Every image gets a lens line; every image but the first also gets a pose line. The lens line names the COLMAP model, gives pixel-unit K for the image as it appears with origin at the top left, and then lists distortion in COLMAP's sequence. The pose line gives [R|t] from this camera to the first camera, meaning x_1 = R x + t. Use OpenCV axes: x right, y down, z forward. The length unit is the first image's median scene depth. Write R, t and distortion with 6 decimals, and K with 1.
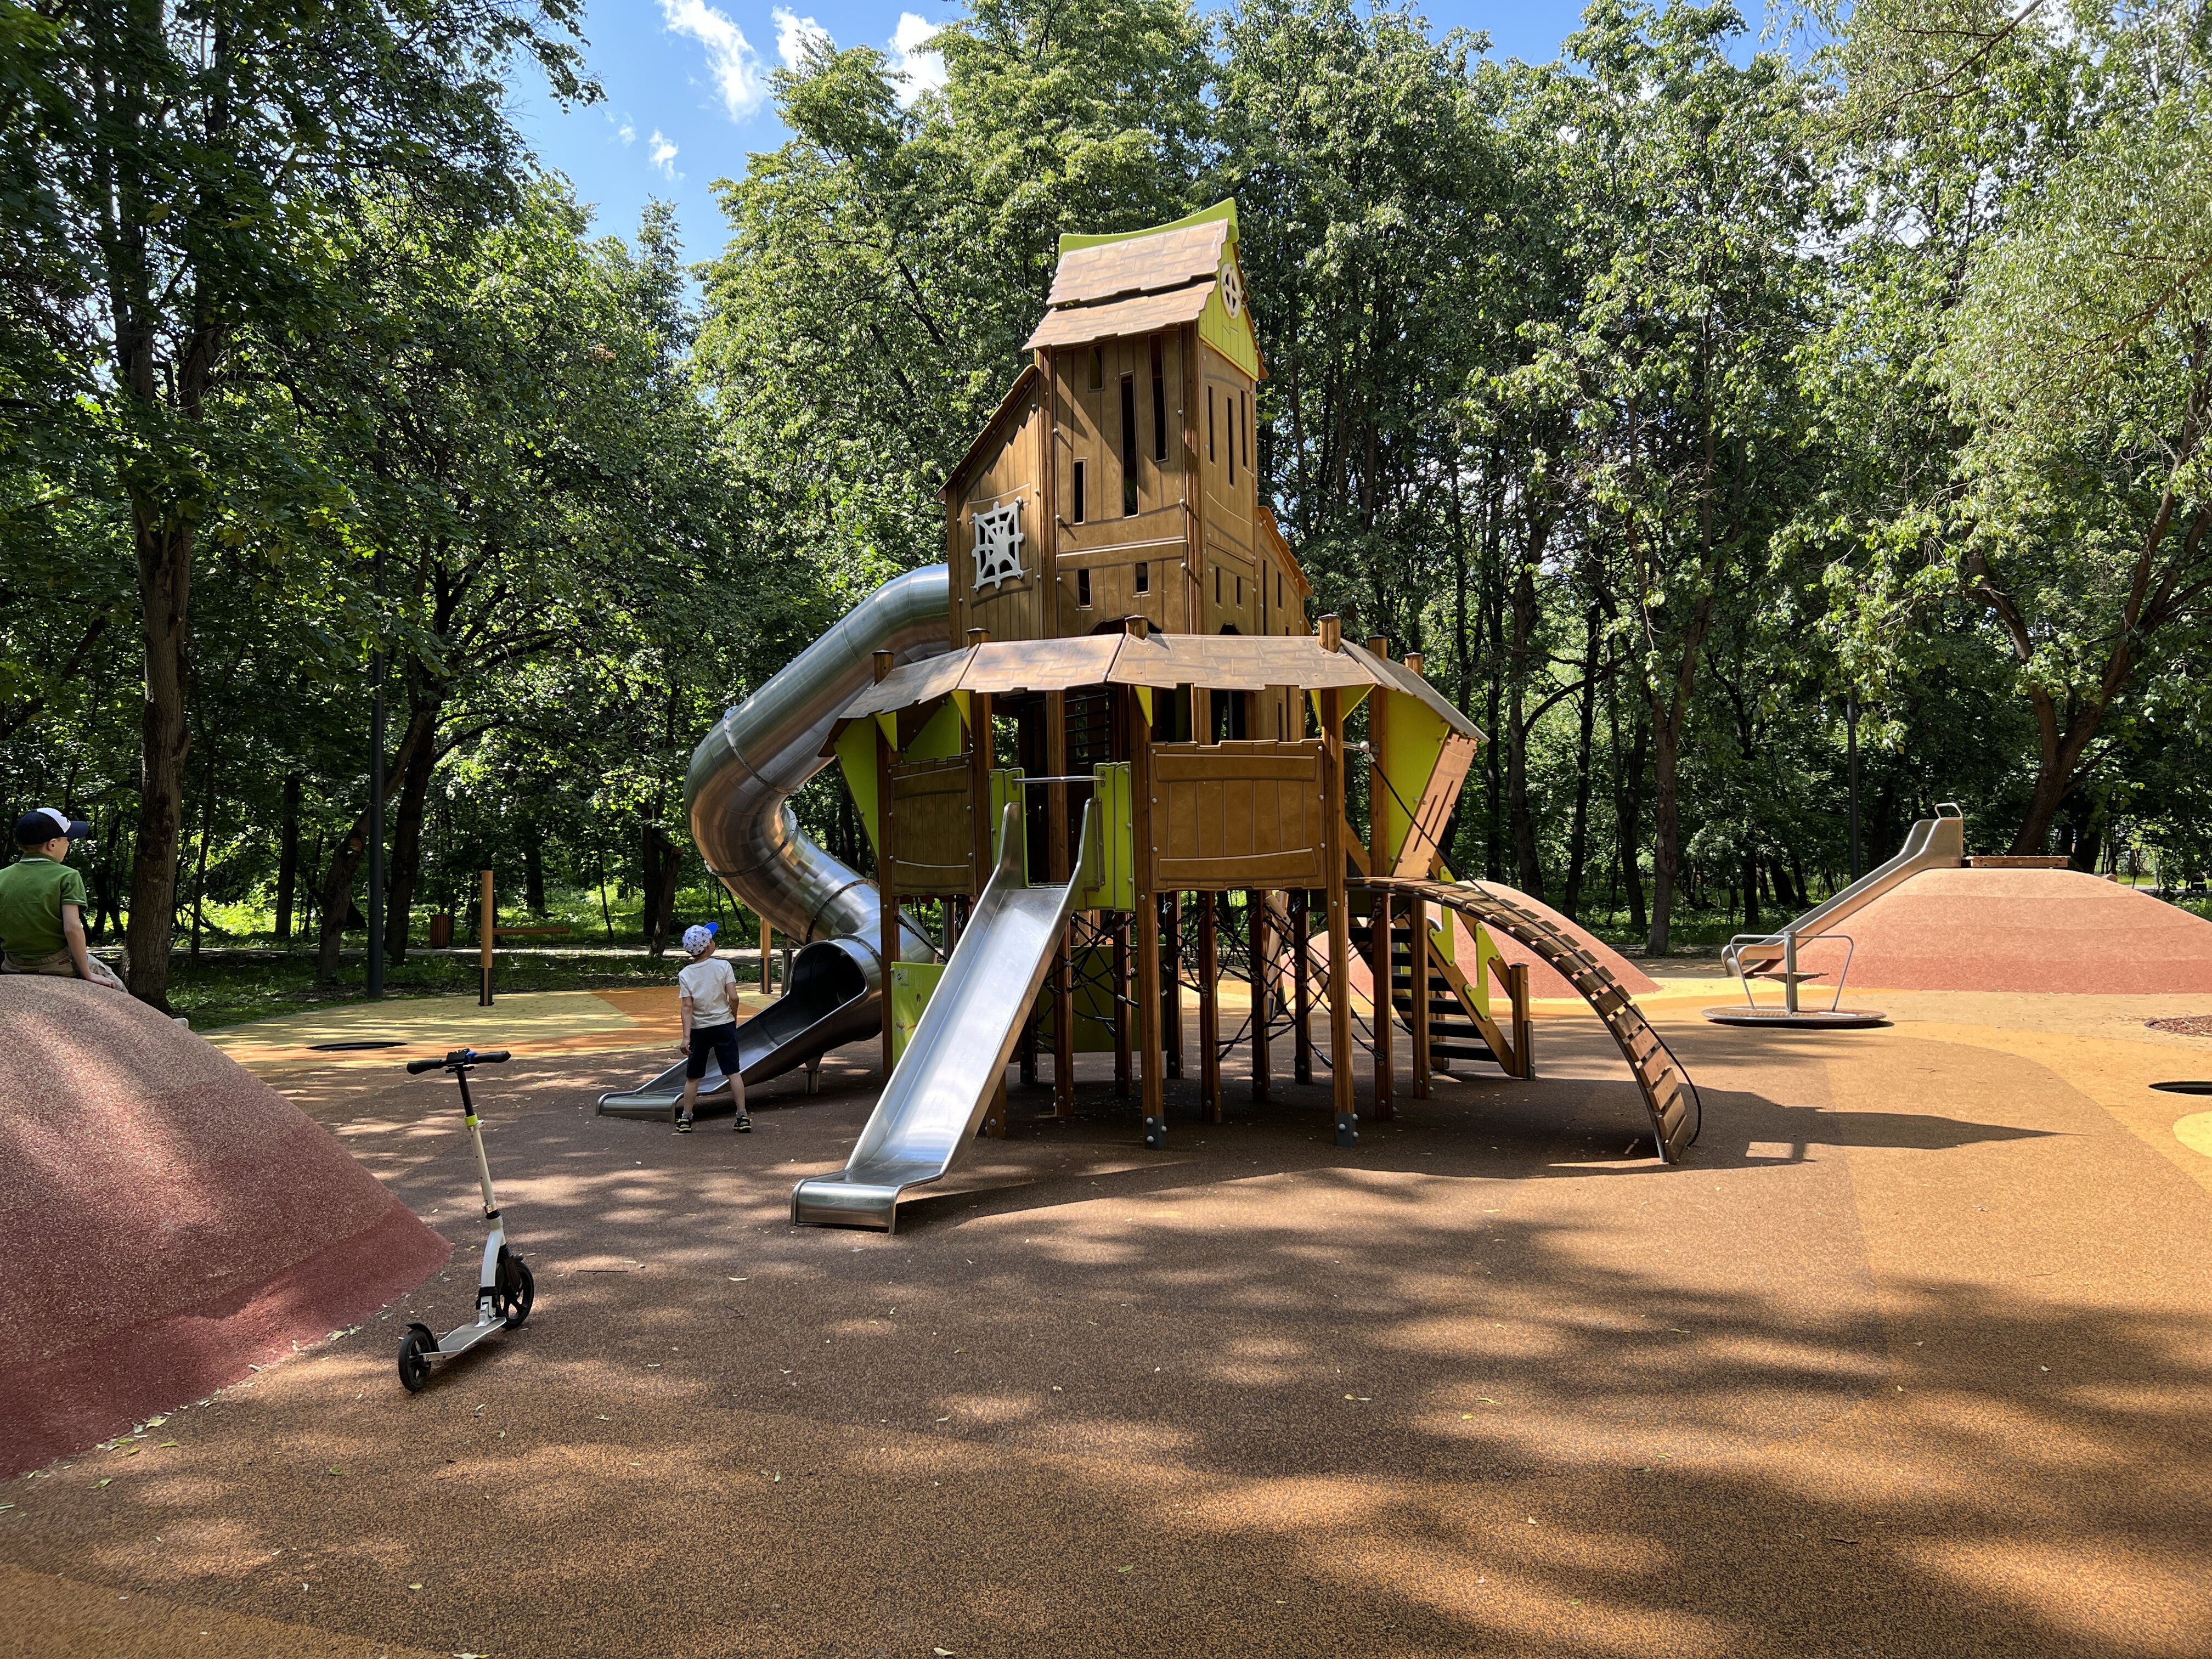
lens RADIAL K [[1651.1, 0, 1106.0], [0, 1651.1, 829.5], [0, 0, 1]] dist [-0.043981, -0.000702]
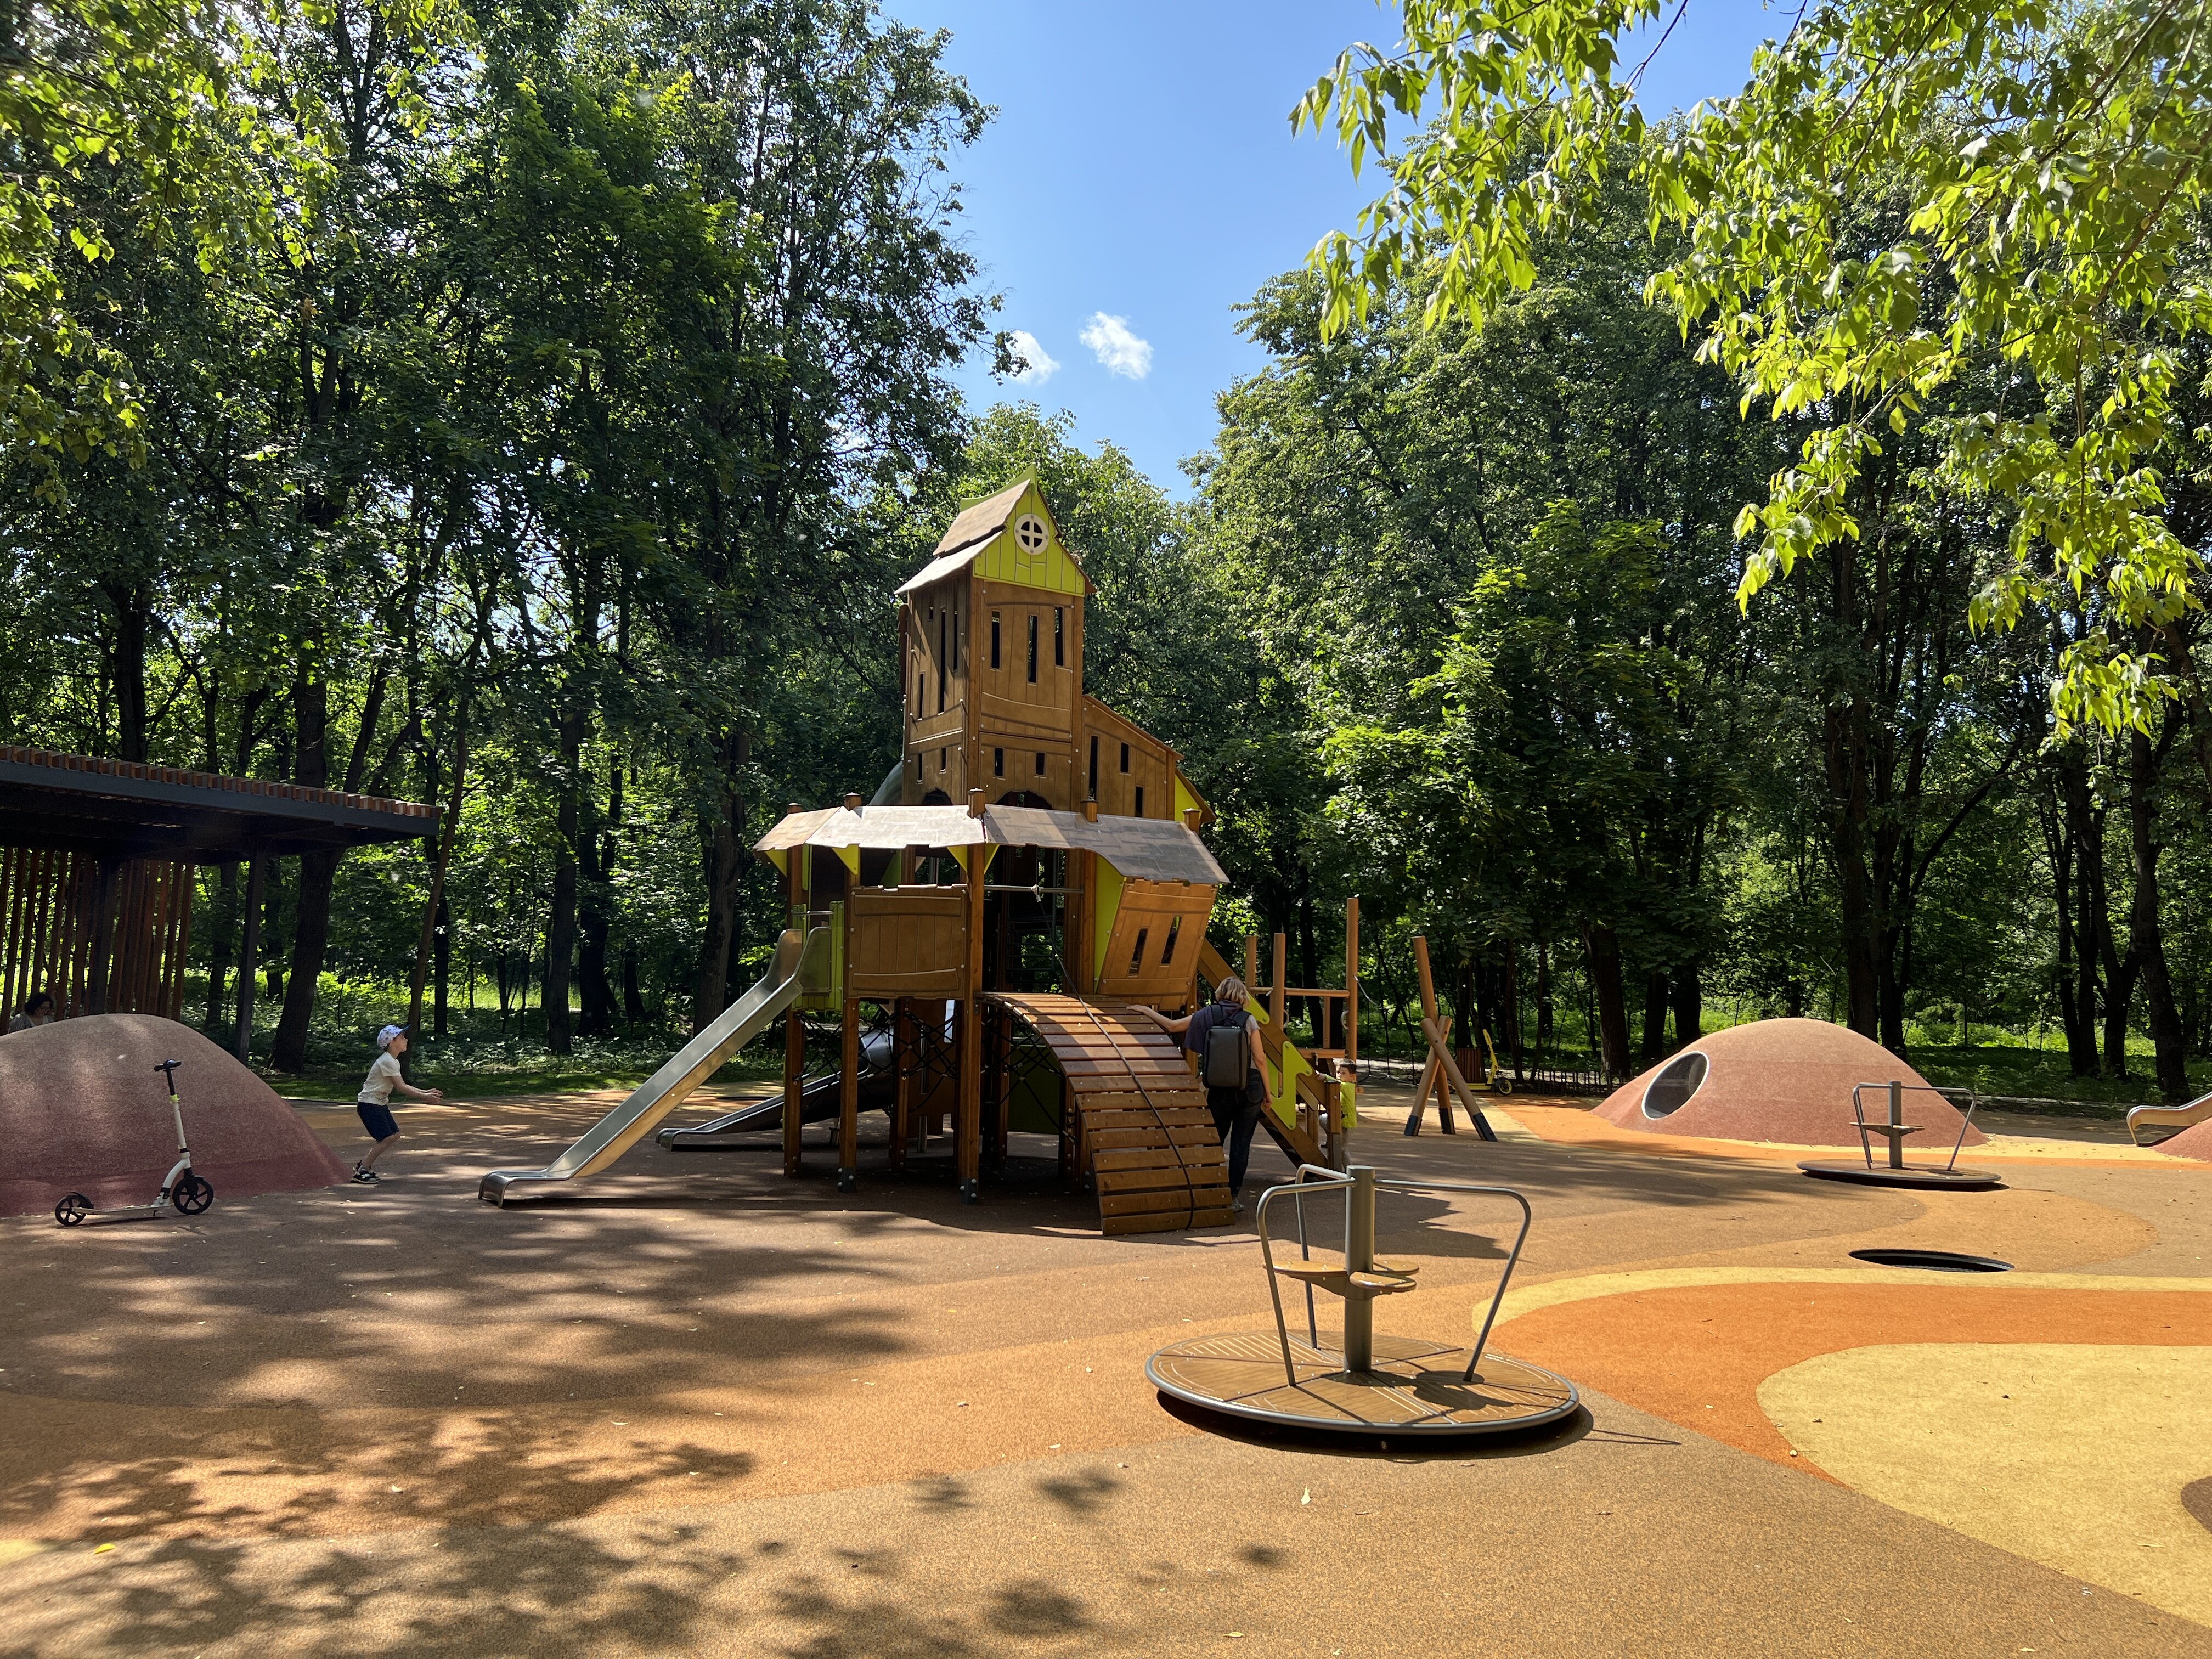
lens RADIAL K [[1651.1, 0, 1106.0], [0, 1651.1, 829.5], [0, 0, 1]] dist [-0.043981, -0.000702]
pose [[0.855158, -0.029291, -0.517540, 0.778946], [-0.013151, 0.996855, -0.078149, 0.000543], [0.518201, 0.073636, 0.852083, -0.031257]]
